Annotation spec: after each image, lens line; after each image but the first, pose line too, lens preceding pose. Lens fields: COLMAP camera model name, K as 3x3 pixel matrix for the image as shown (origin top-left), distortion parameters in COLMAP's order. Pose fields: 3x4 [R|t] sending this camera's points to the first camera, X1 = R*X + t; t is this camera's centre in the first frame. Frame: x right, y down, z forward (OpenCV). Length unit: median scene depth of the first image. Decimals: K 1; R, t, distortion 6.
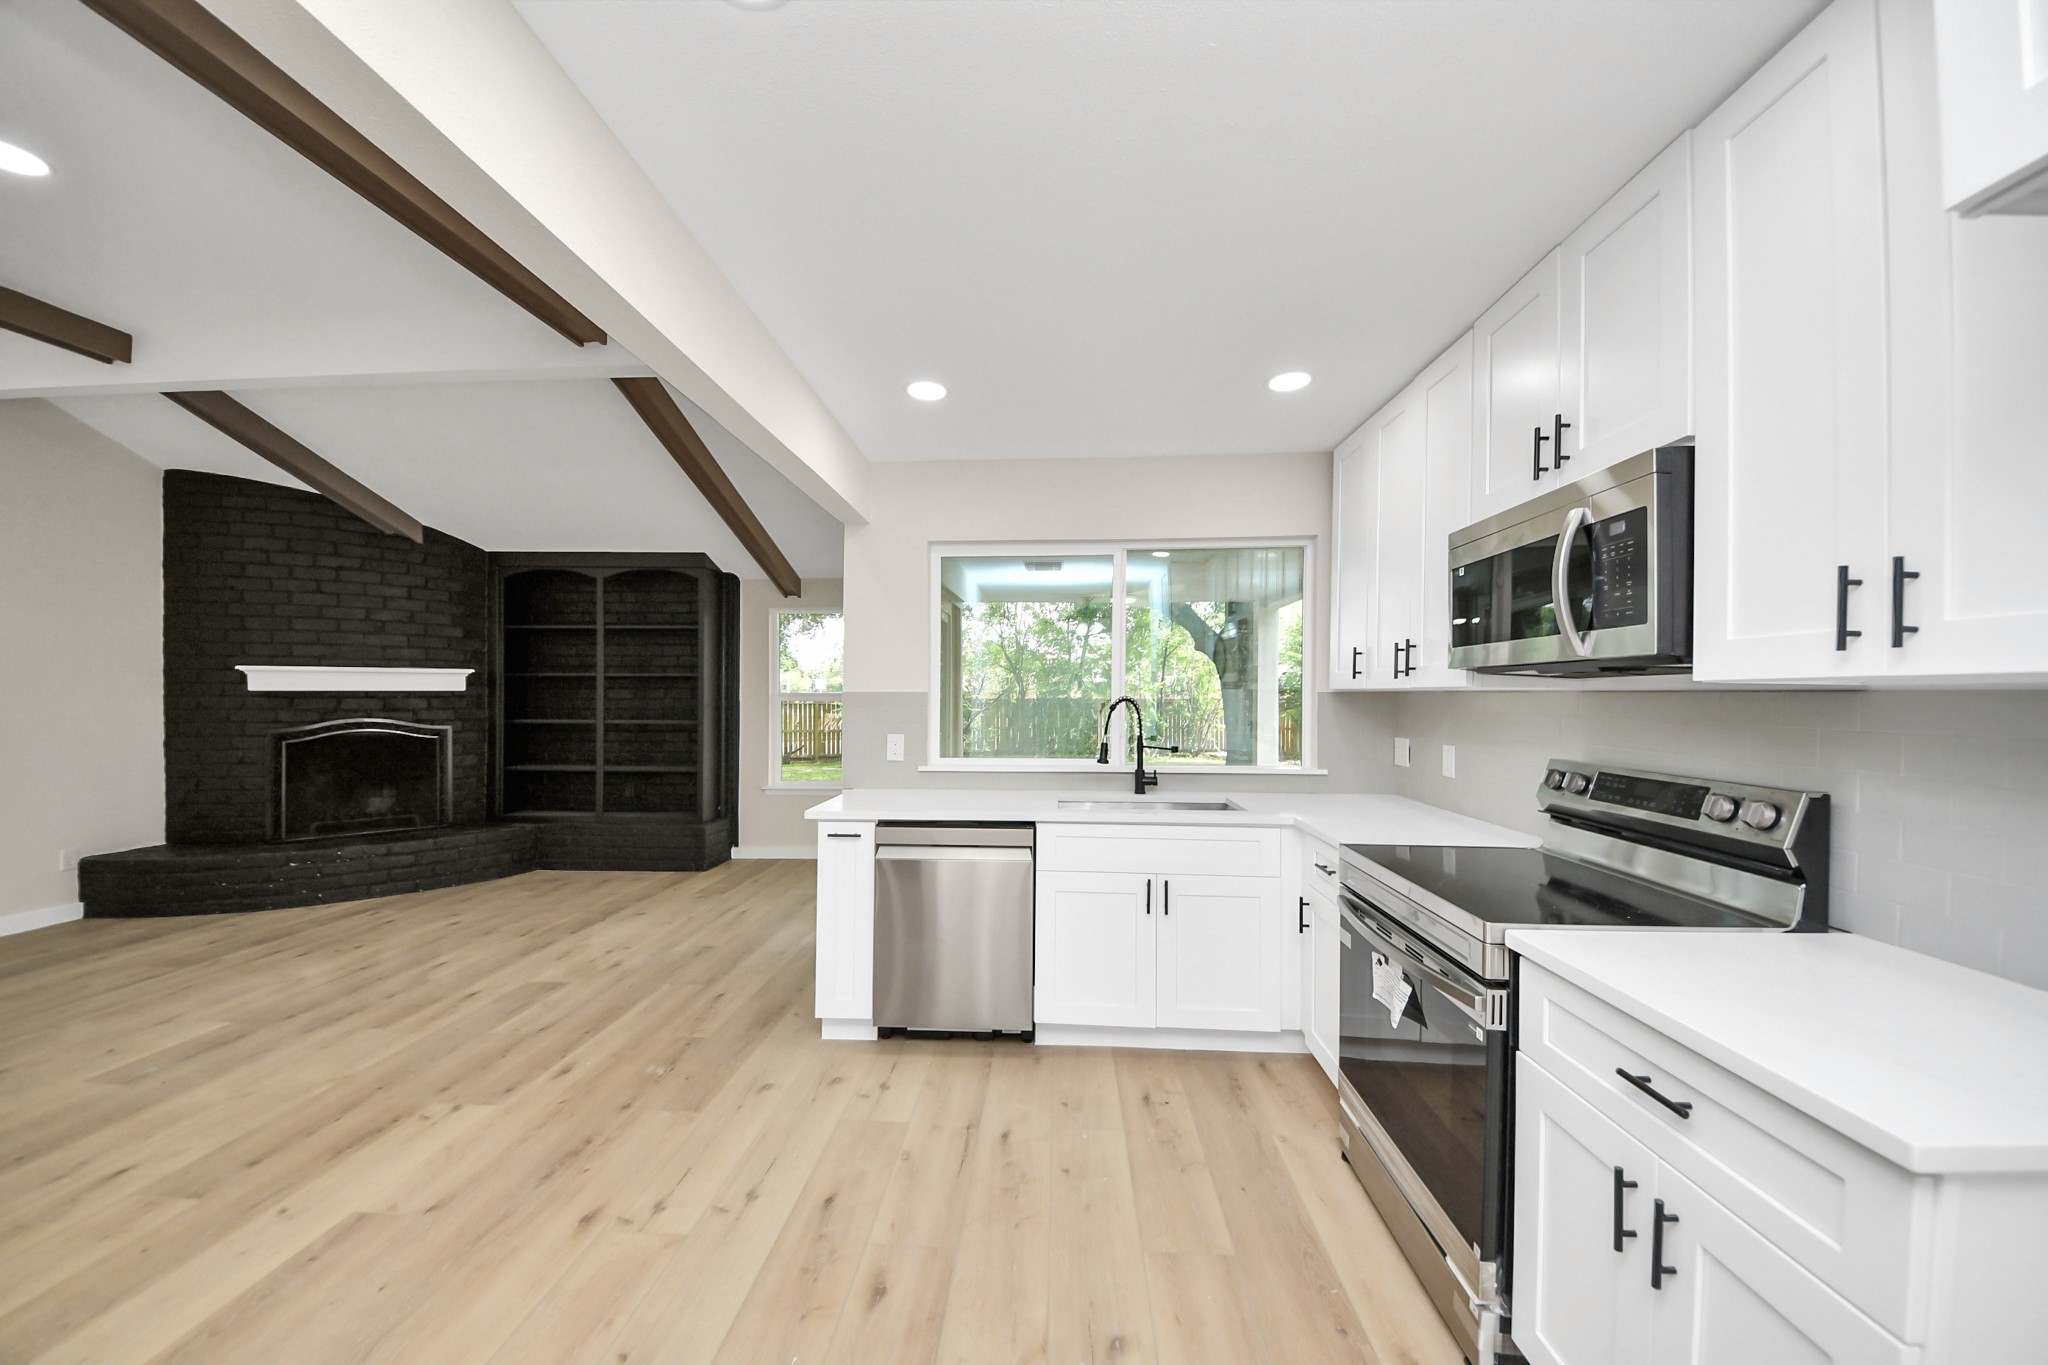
lens RADIAL K [[730.8, 0, 1026.7], [0, 730.8, 697.4], [0, 0, 1]] dist [0.022153, -0.016490]
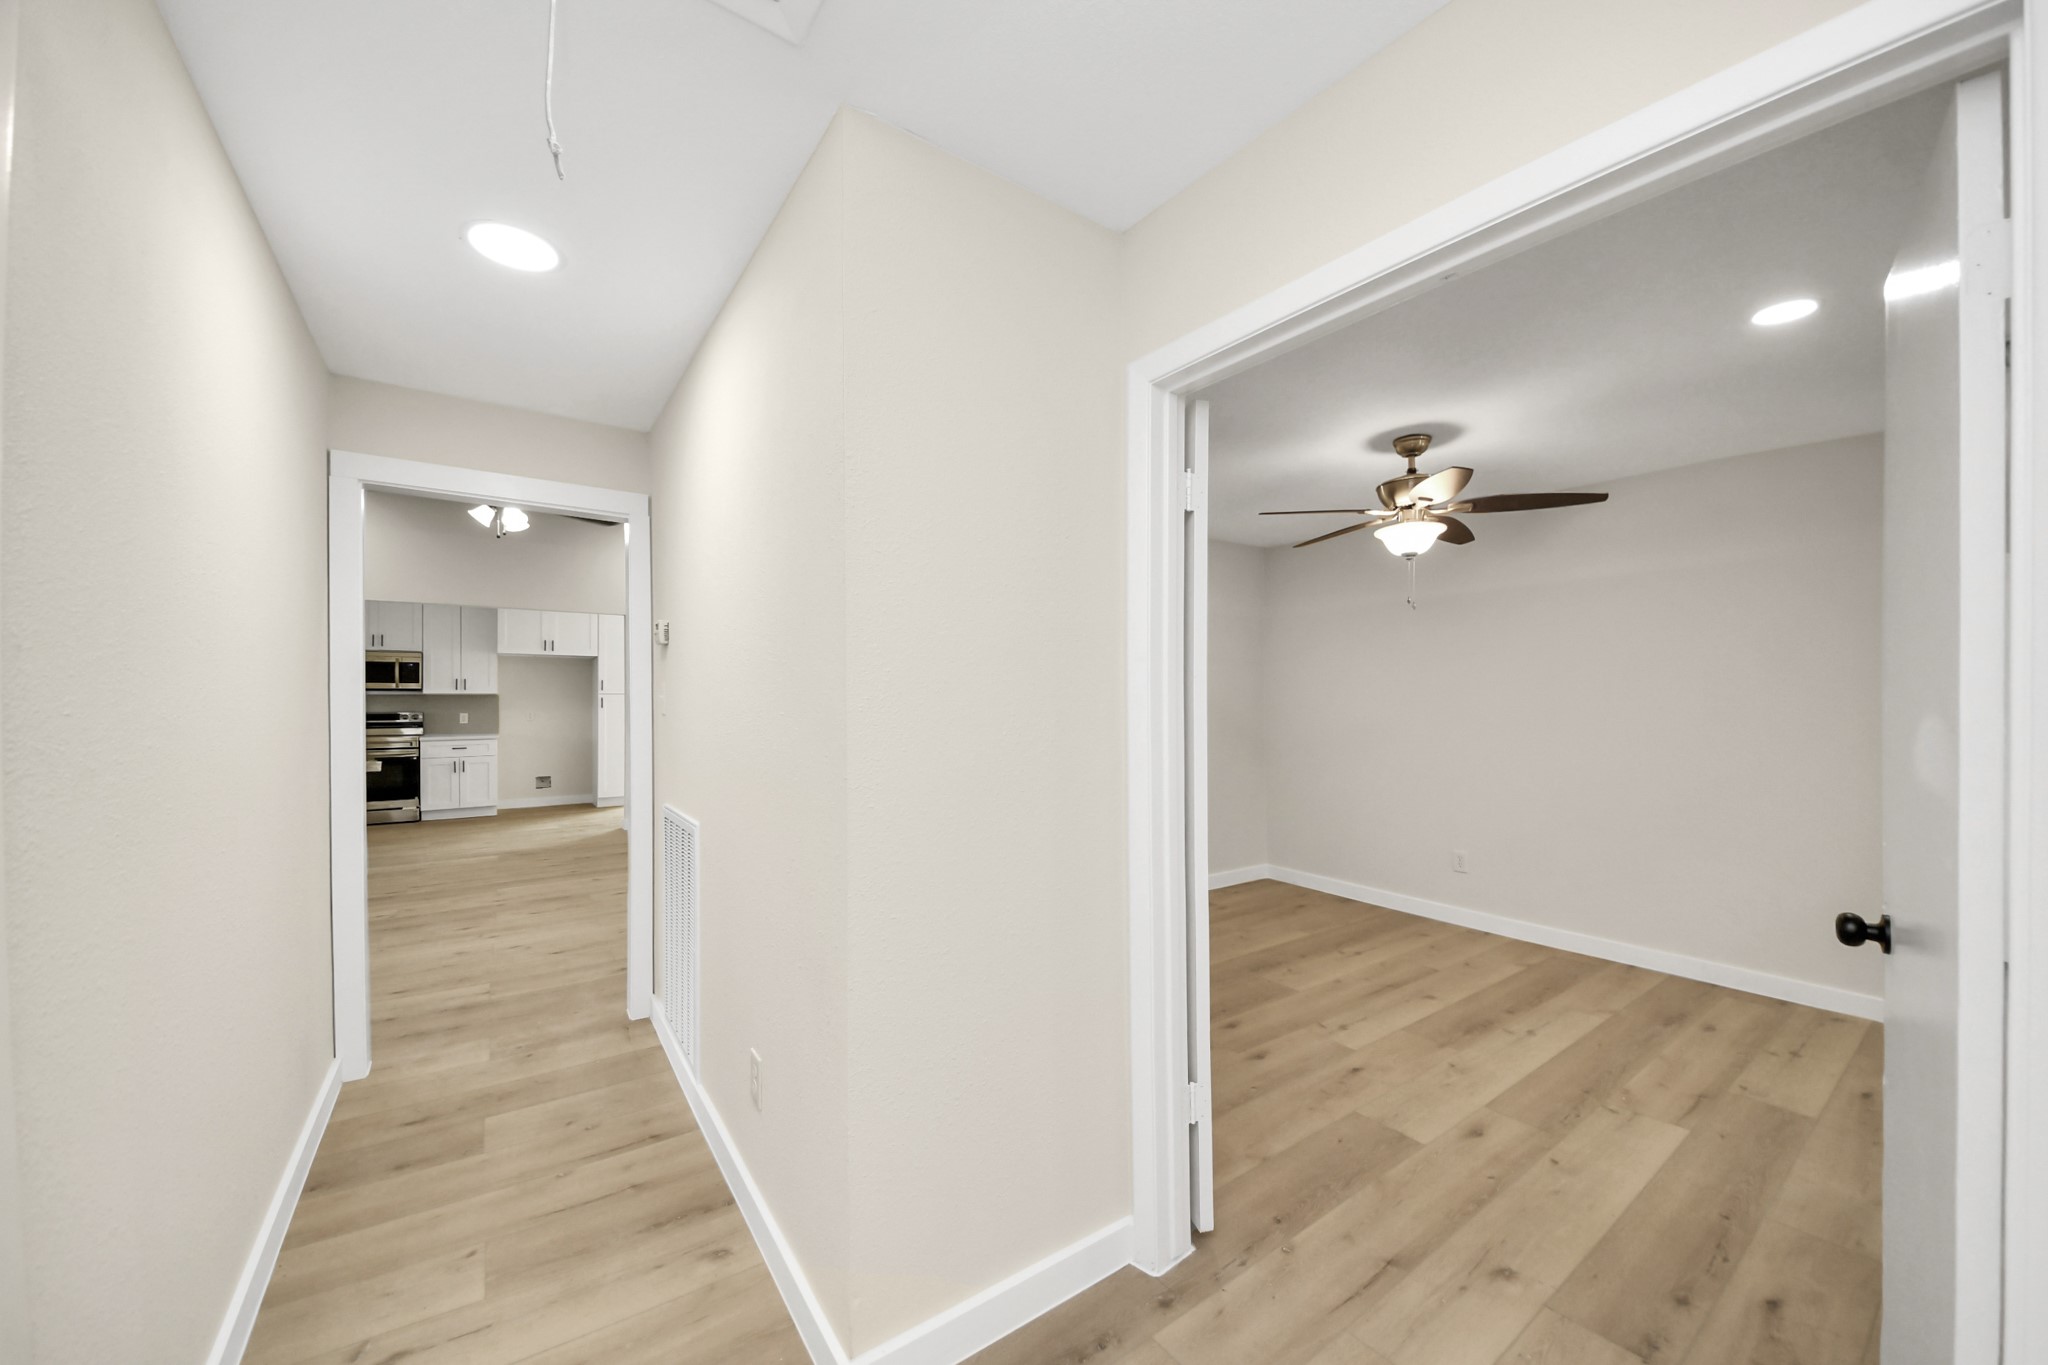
lens RADIAL K [[747.5, 0, 1029.6], [0, 747.5, 705.9], [0, 0, 1]] dist [0.000311, -0.006846]
pose [[-0.624204, -0.010005, 0.781197, -3.347570], [-0.003044, 0.999942, 0.010374, 0.002606], [-0.781255, 0.004097, -0.624198, 0.456258]]
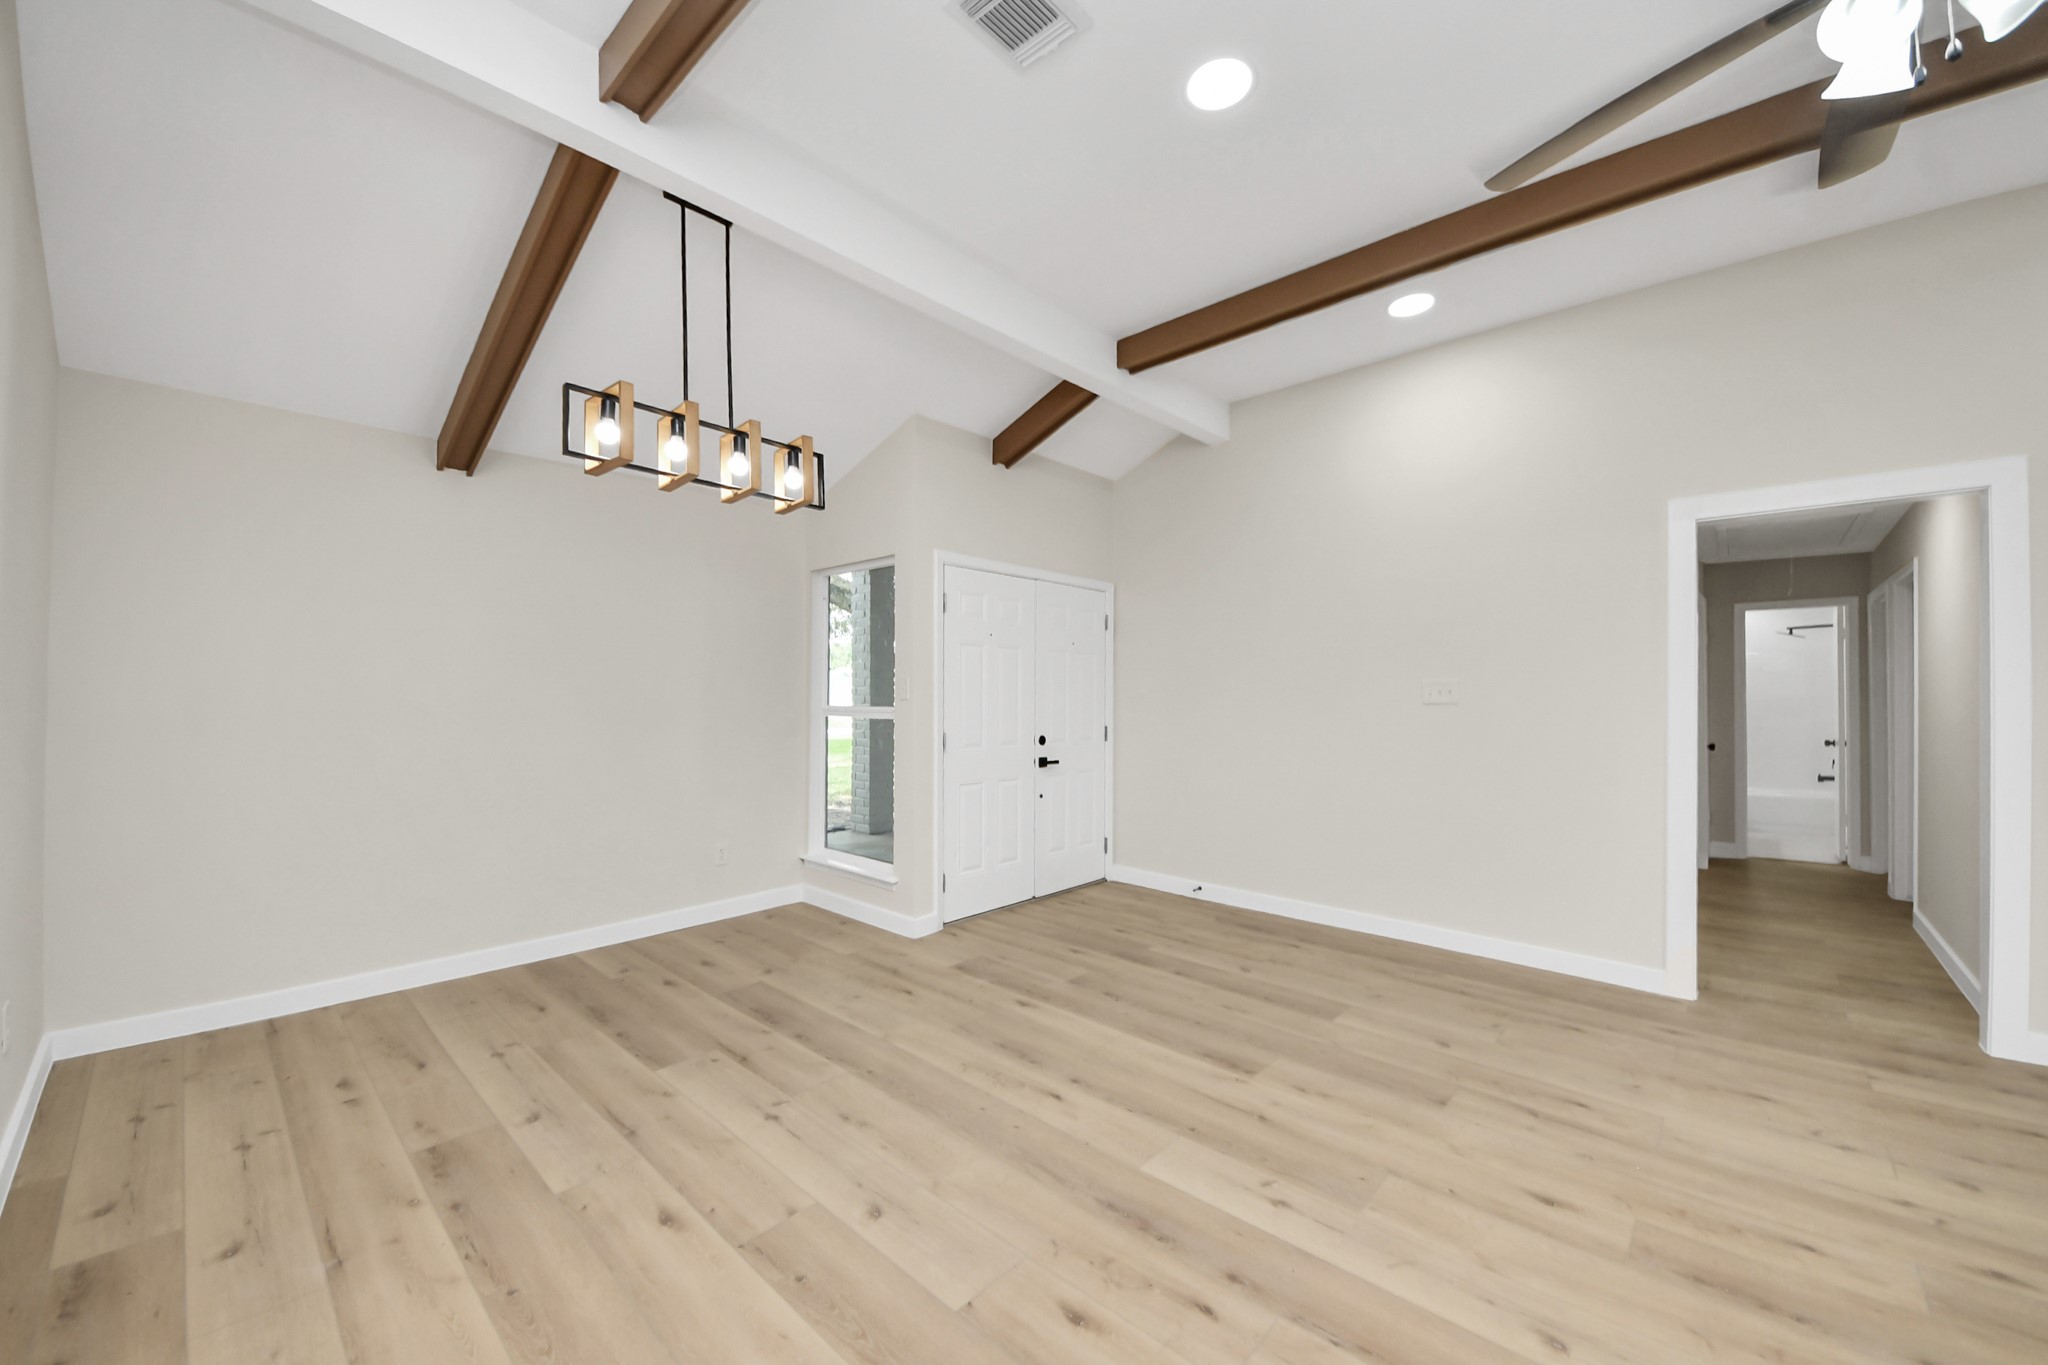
lens RADIAL K [[788.5, 0, 1006.7], [0, 788.5, 688.8], [0, 0, 1]] dist [0.022818, -0.019937]
pose [[-0.647697, -0.007910, -0.761857, -0.468545], [-0.007293, 0.999965, -0.004182, 0.010525], [0.761863, 0.002847, -0.647731, 0.199370]]
